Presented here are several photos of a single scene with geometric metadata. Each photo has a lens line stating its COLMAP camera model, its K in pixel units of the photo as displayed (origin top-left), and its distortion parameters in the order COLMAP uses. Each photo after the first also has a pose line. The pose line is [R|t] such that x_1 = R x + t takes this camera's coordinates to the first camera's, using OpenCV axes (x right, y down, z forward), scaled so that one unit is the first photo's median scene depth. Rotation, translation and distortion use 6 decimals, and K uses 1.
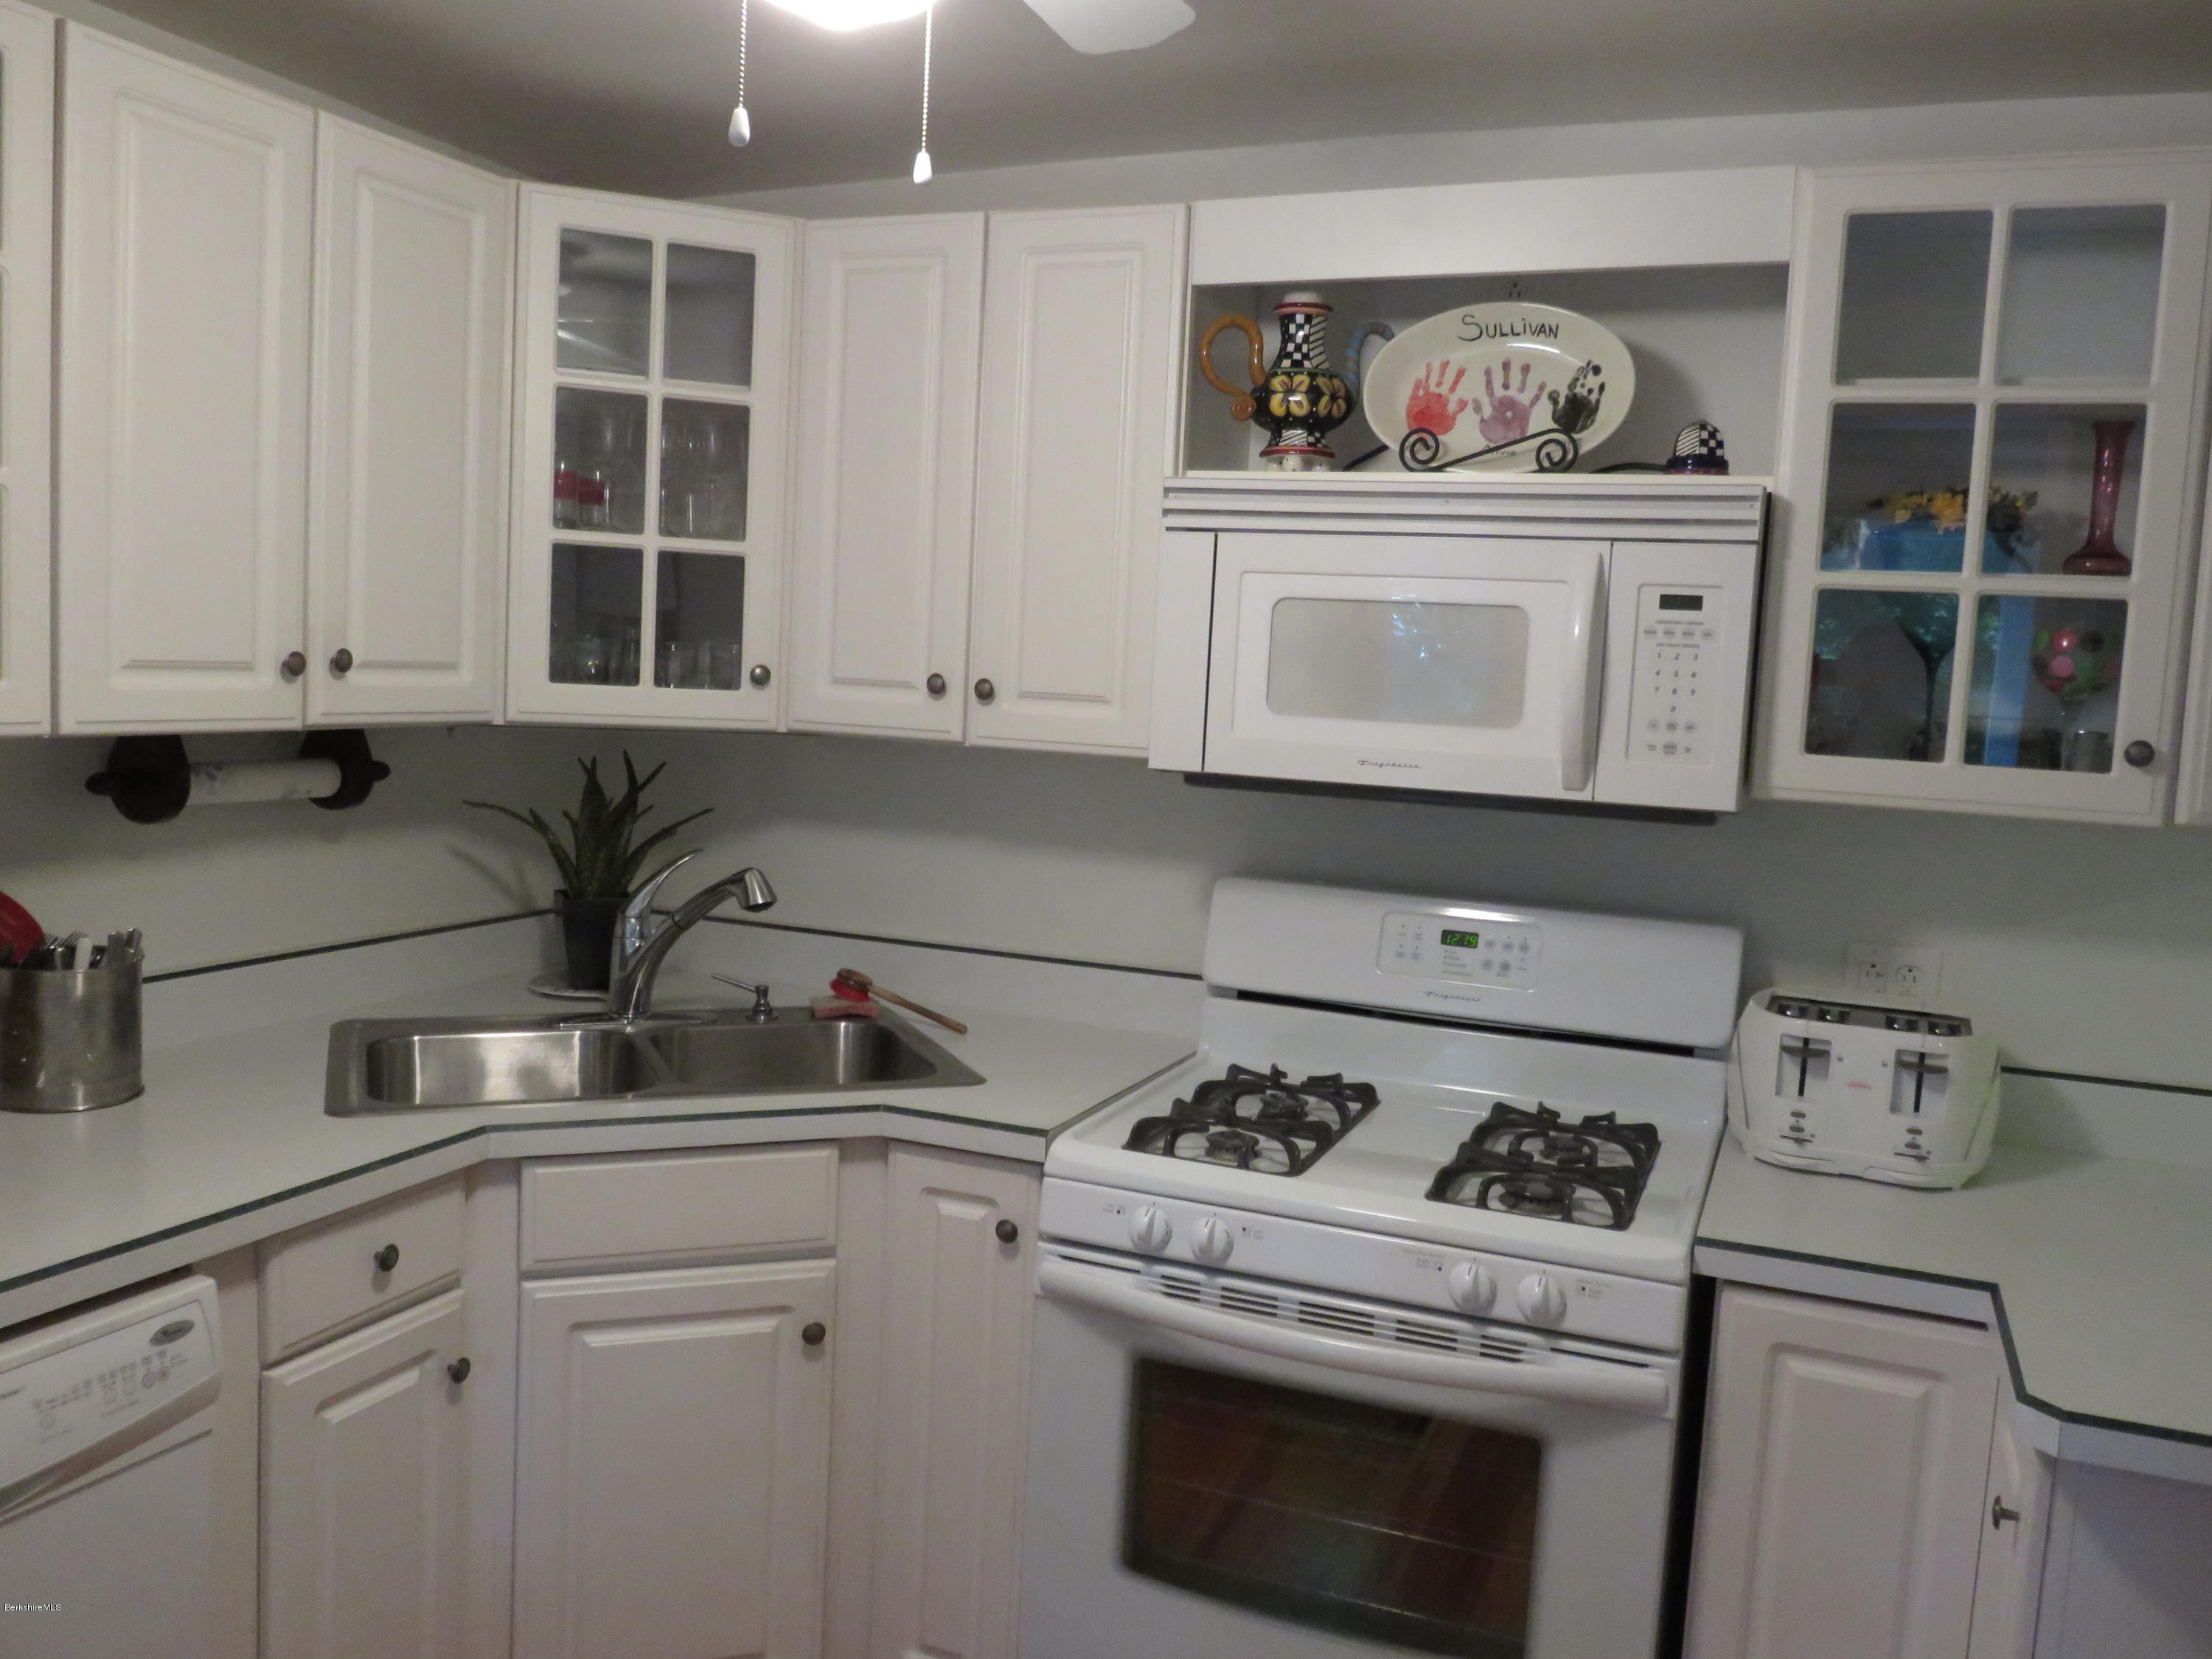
lens RADIAL K [[1805.6, 0, 1106.0], [0, 1805.6, 829.5], [0, 0, 1]] dist [0.005110, 0.000893]
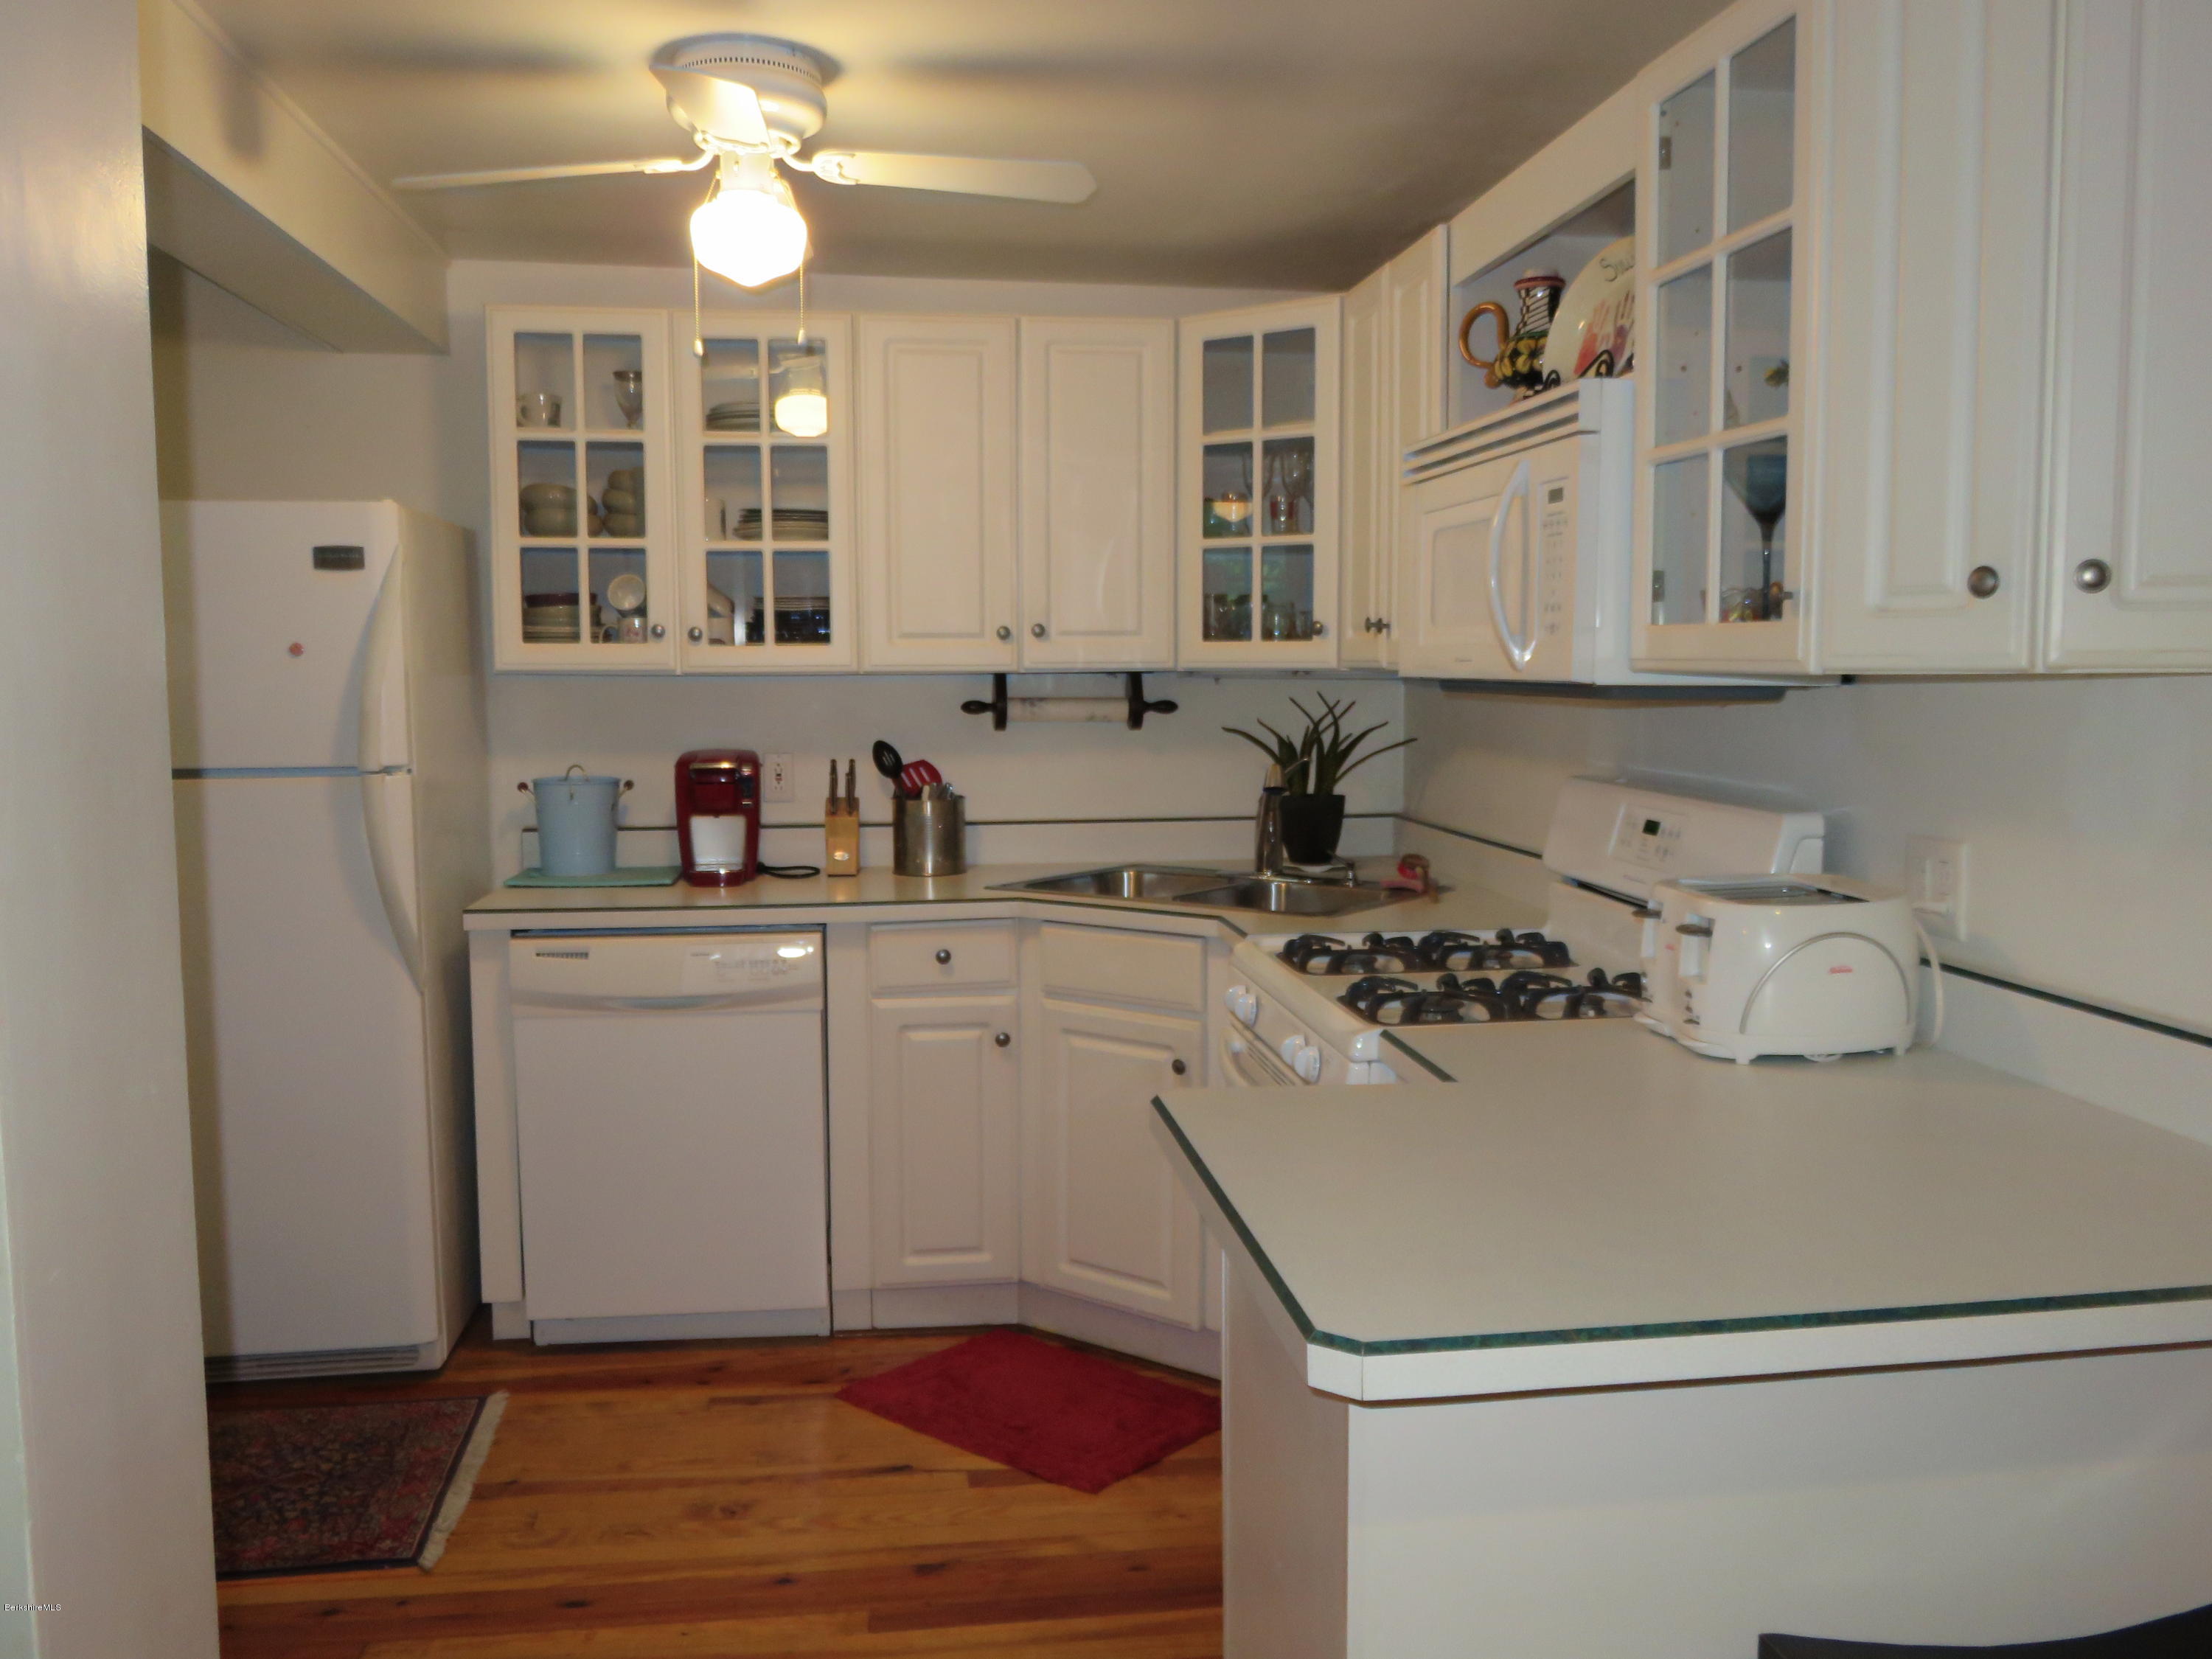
lens RADIAL K [[1805.6, 0, 1106.0], [0, 1805.6, 829.5], [0, 0, 1]] dist [0.005110, 0.000893]
pose [[0.506890, 0.030682, -0.861464, 0.953131], [-0.056429, 0.998404, 0.002356, 0.076340], [0.860162, 0.047417, 0.507813, 0.173987]]
